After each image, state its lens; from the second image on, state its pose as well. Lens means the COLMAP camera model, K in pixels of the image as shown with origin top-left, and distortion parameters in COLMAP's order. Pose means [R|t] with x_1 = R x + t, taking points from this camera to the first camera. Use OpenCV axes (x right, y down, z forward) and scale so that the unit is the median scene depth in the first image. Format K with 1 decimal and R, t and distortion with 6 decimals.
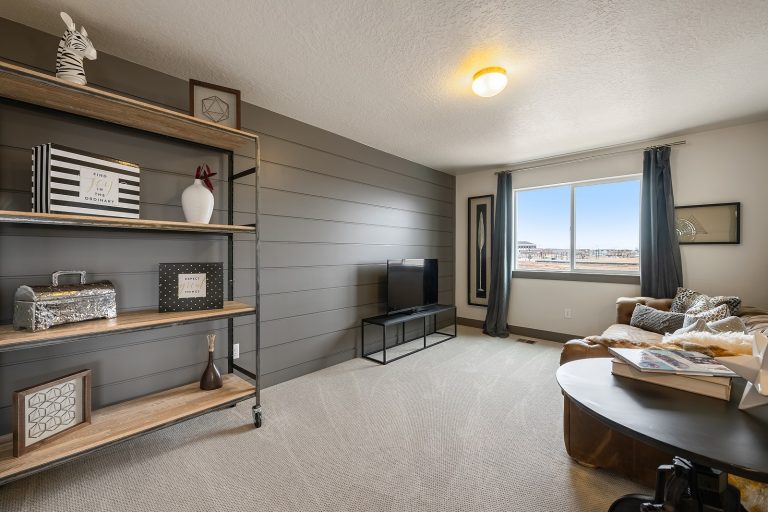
lens RADIAL K [[325.8, 0, 384.2], [0, 325.8, 249.3], [0, 0, 1]] dist [-0.004482, -0.000295]
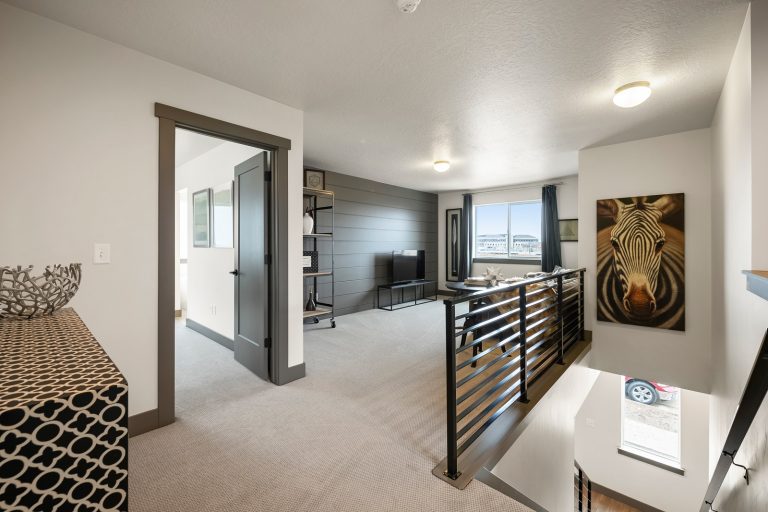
lens RADIAL K [[325.8, 0, 384.2], [0, 325.8, 249.3], [0, 0, 1]] dist [-0.004482, -0.000295]
pose [[0.999980, -0.002527, -0.005802, -0.024328], [0.002632, 0.999831, 0.018179, -0.005360], [0.005755, -0.018194, 0.999818, -0.658540]]
